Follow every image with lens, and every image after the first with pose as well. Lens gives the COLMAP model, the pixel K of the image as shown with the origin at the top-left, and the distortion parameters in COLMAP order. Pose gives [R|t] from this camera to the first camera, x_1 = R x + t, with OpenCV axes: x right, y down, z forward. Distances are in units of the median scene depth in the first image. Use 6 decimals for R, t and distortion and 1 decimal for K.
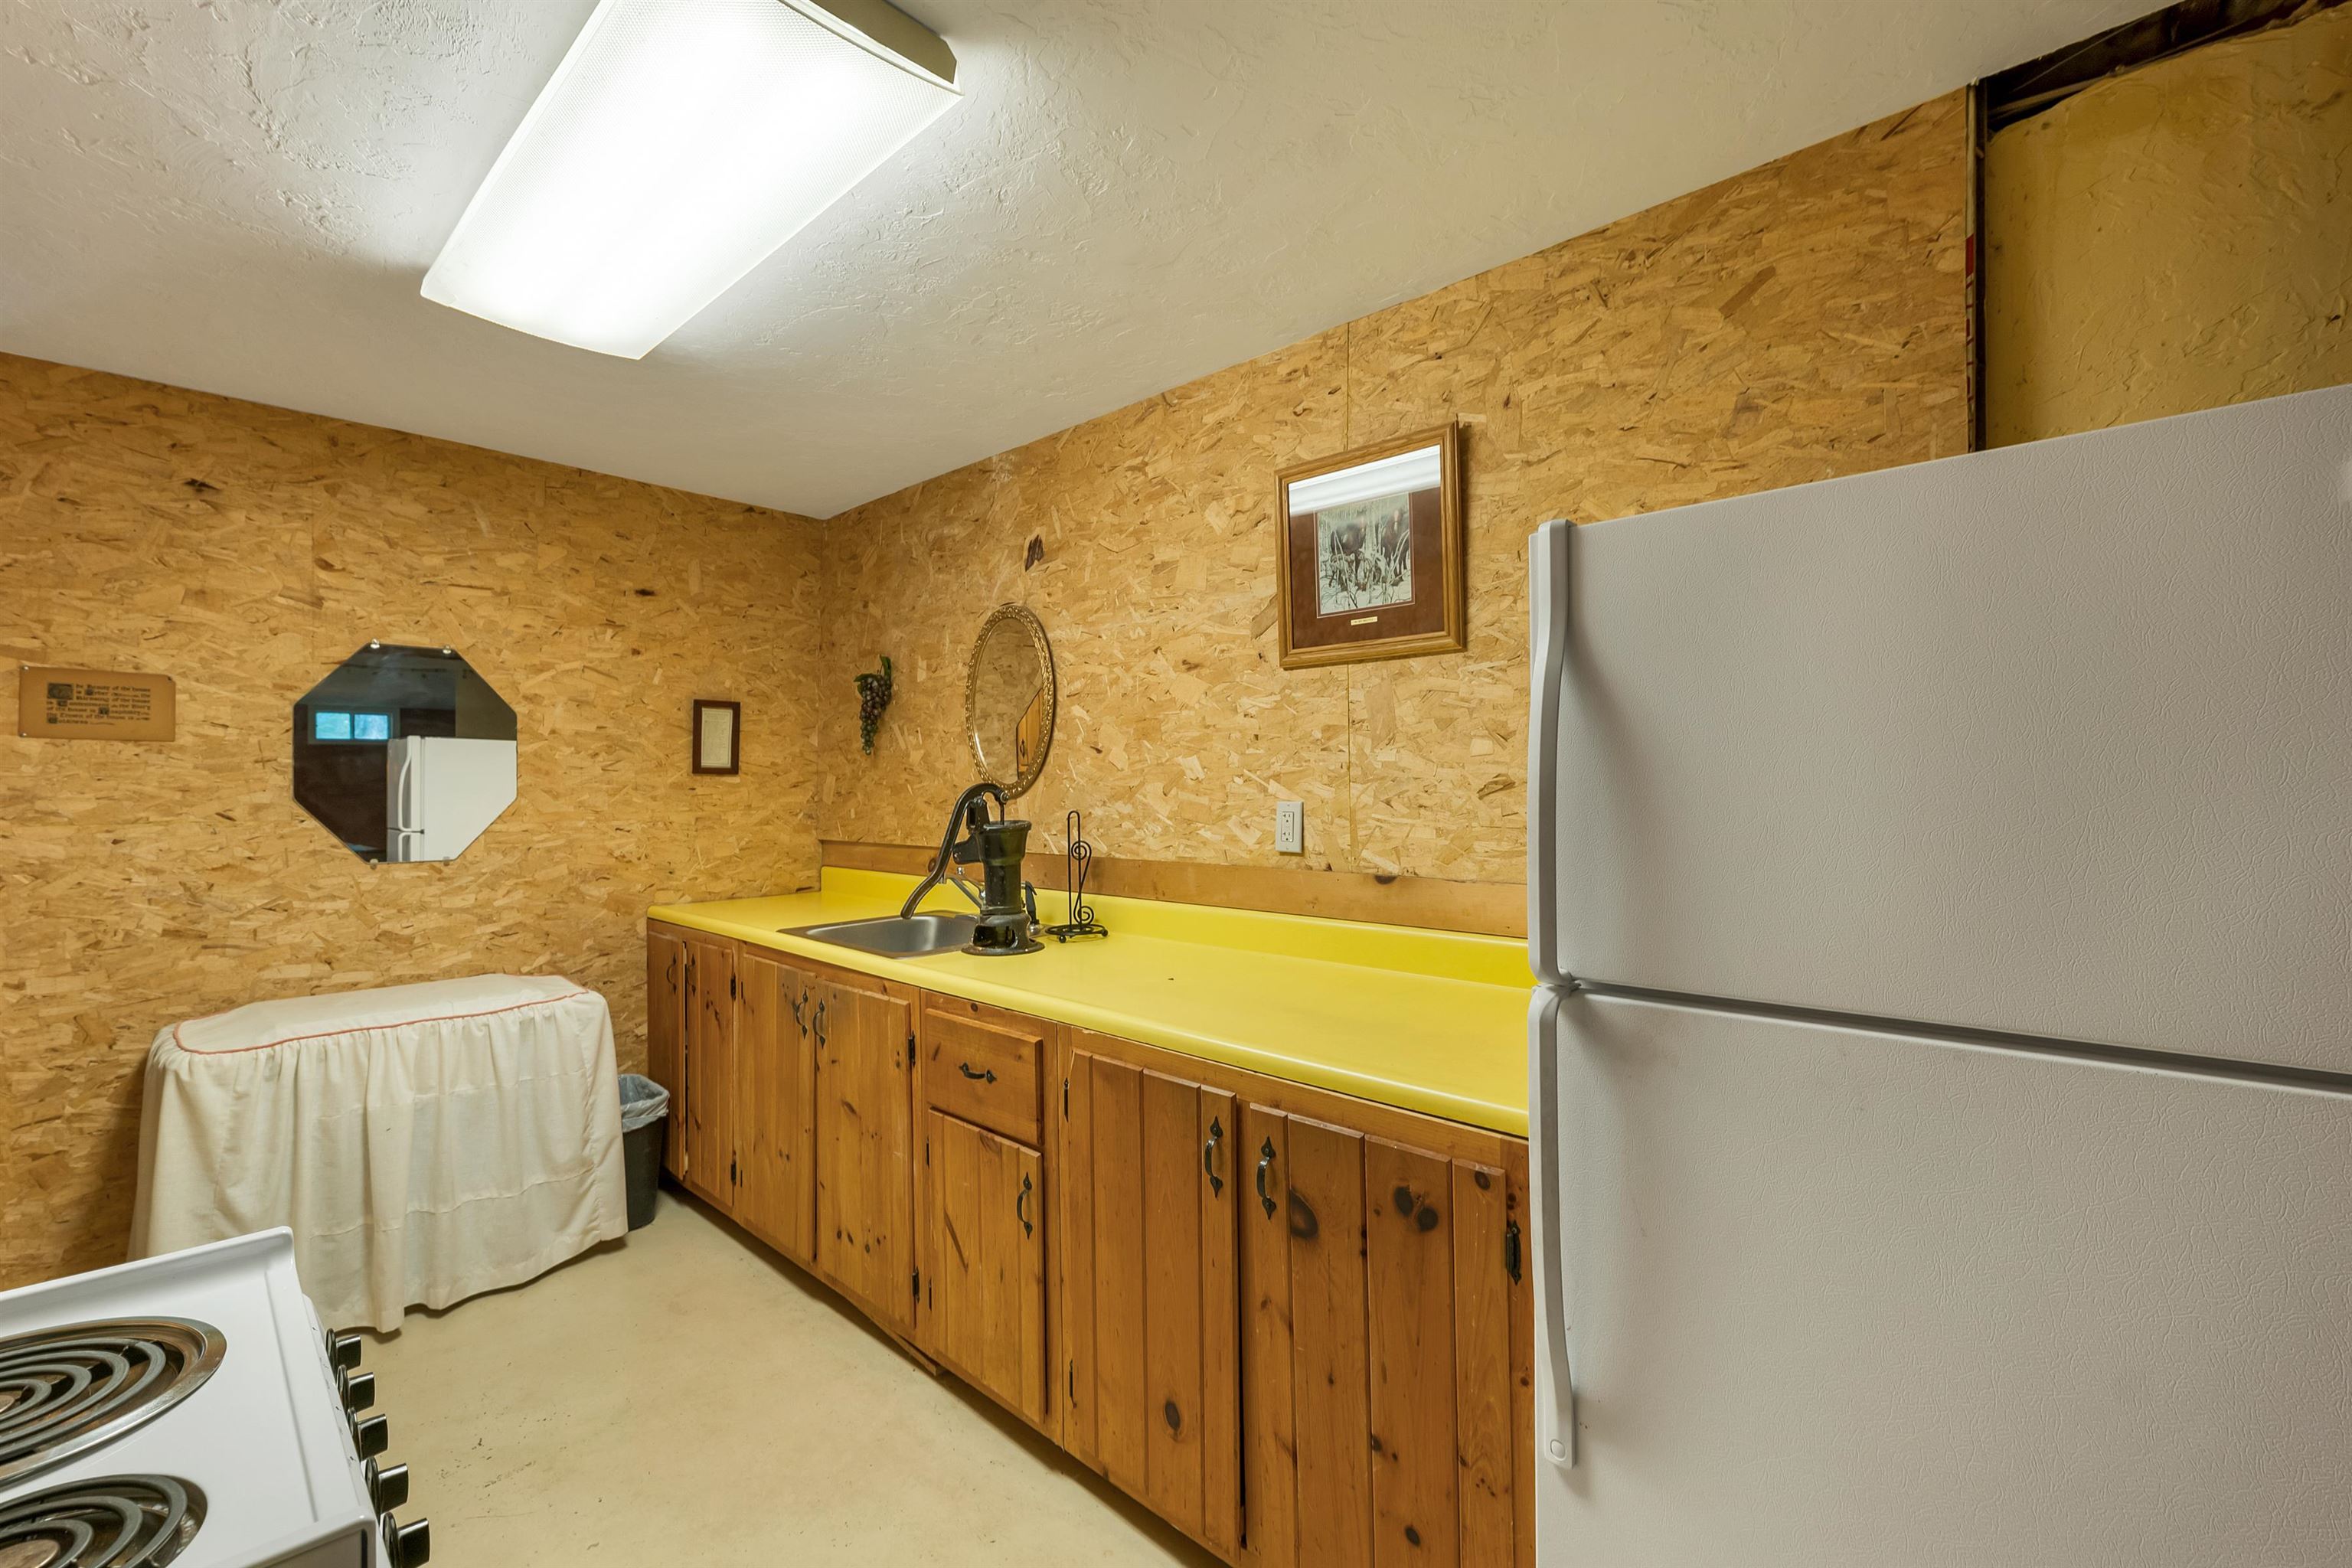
lens RADIAL K [[993.7, 0, 1174.4], [0, 993.7, 787.1], [0, 0, 1]] dist [0.002009, 0.000445]
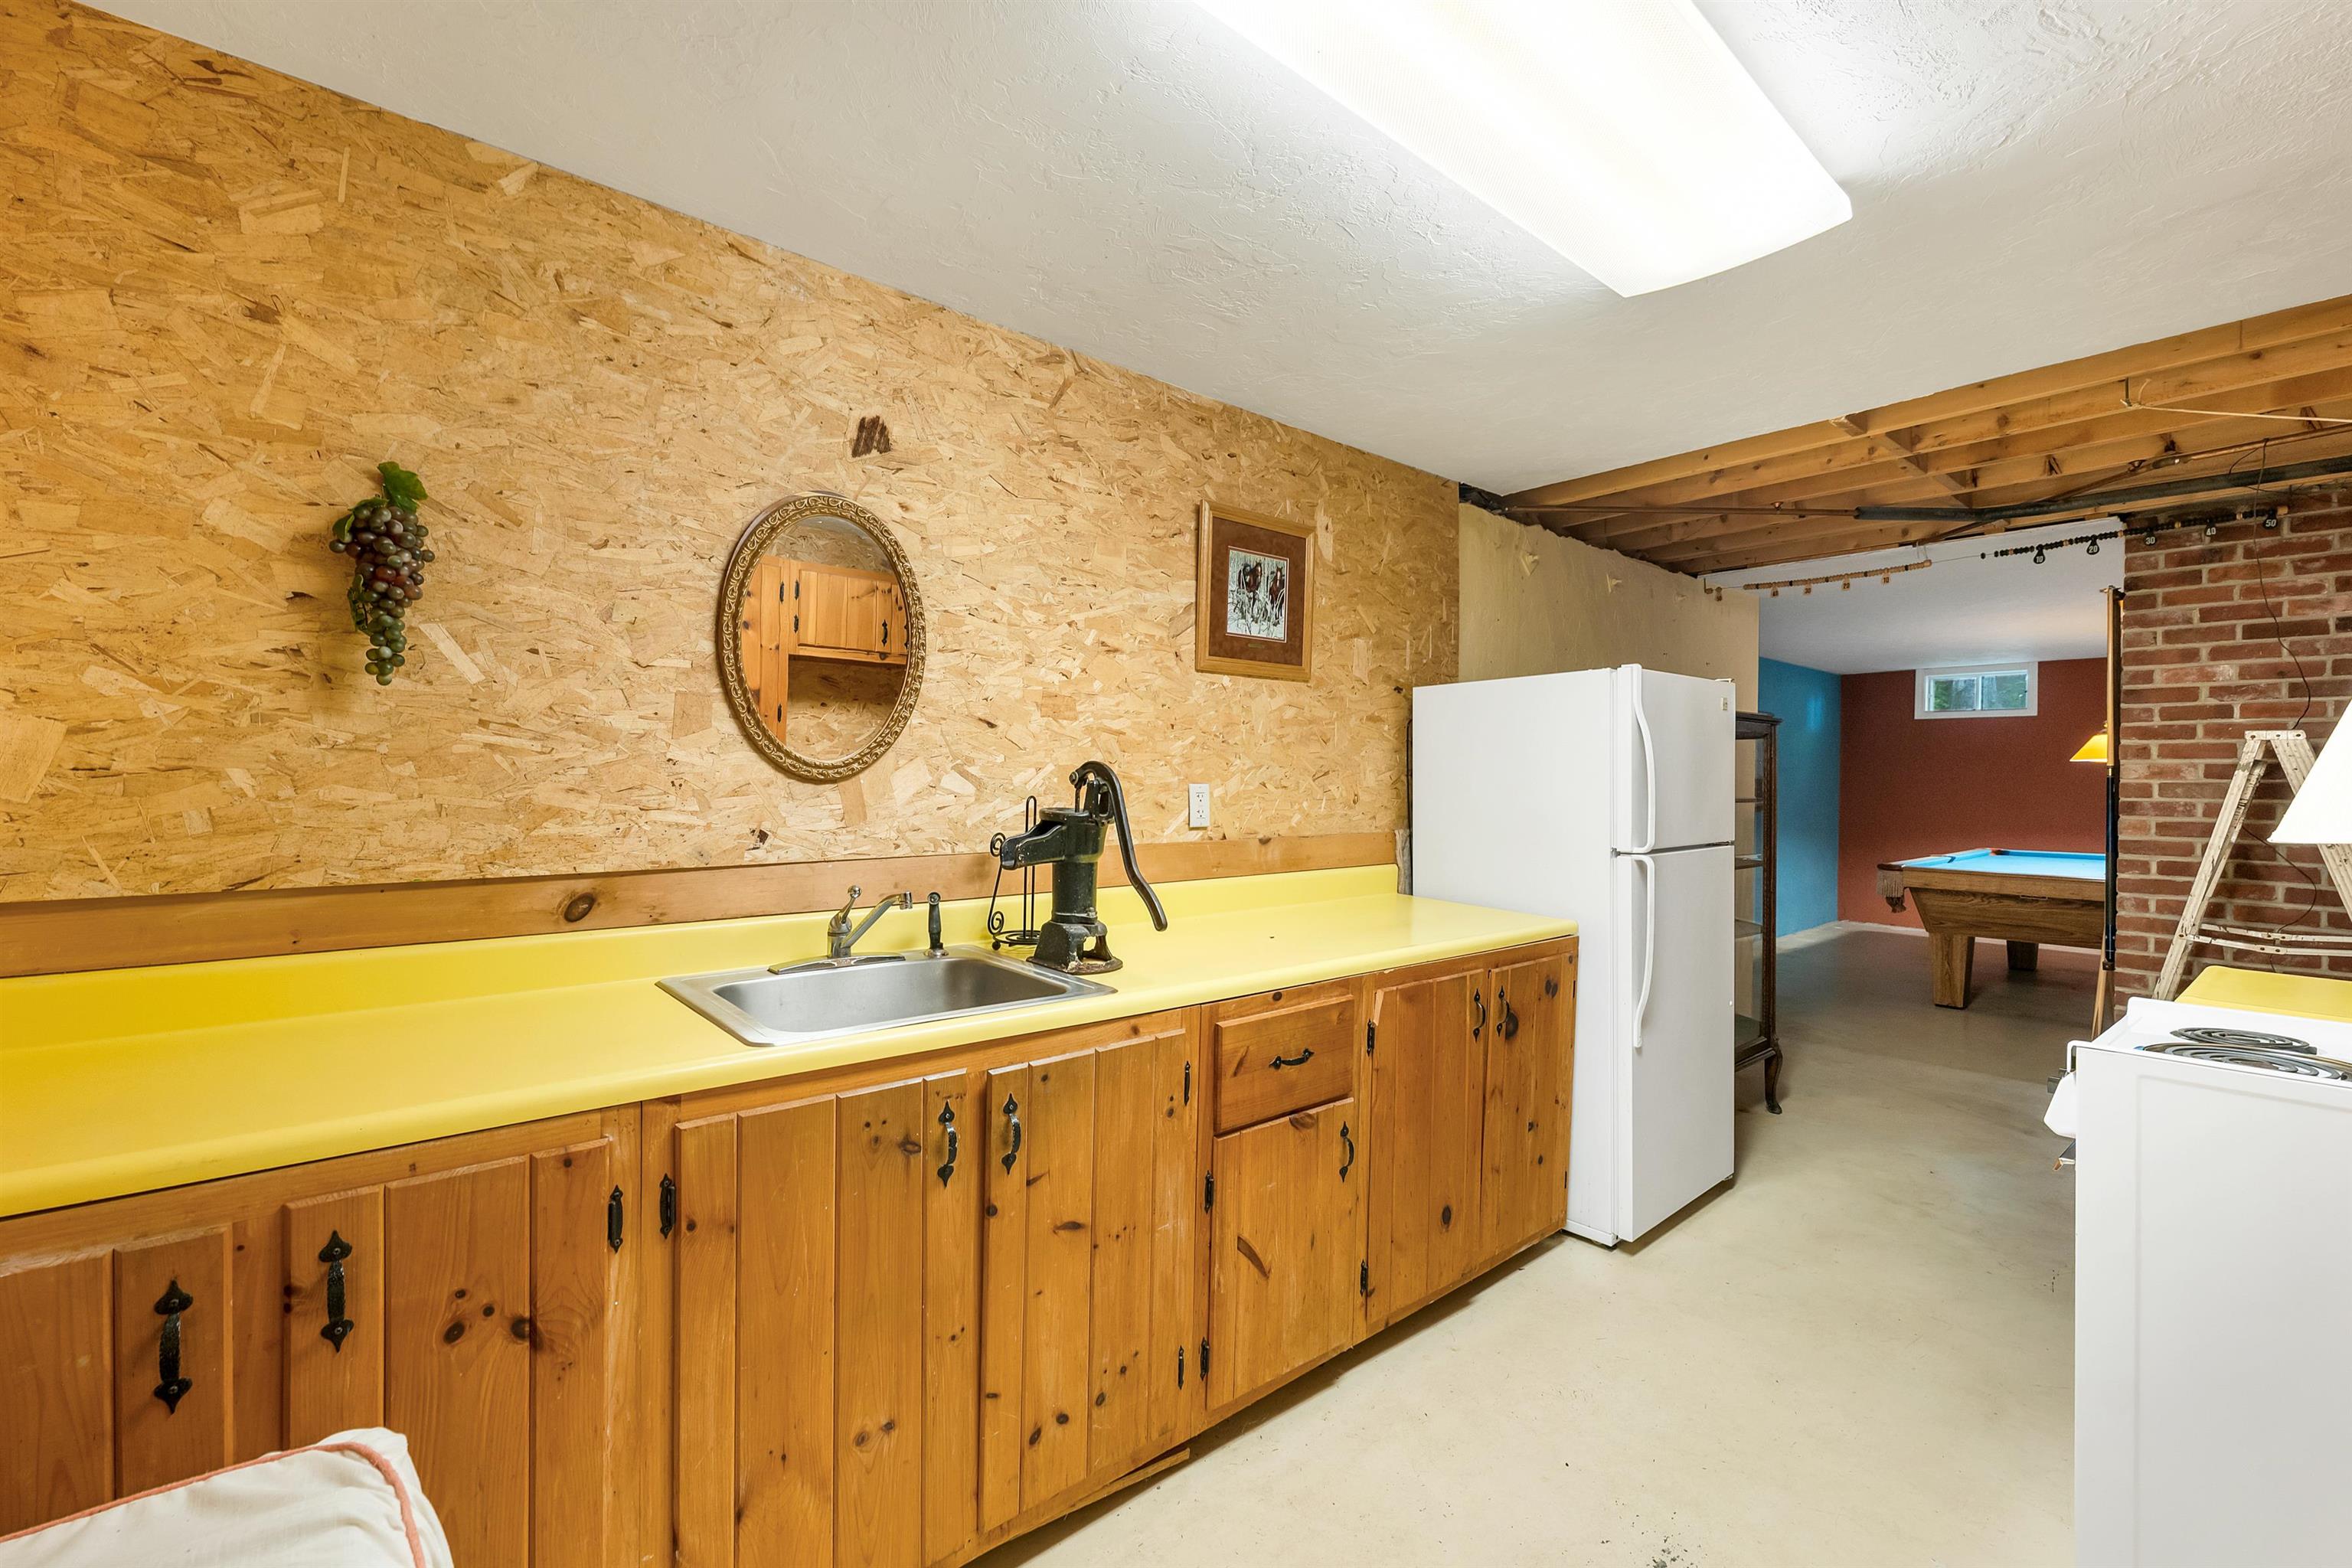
lens RADIAL K [[993.7, 0, 1173.5], [0, 993.7, 785.4], [0, 0, 1]] dist [0.002009, 0.000445]
pose [[0.115708, -0.001683, 0.993282, -1.126661], [-0.007277, 0.999970, 0.002542, 0.014629], [-0.993257, -0.007522, 0.115692, 0.953620]]
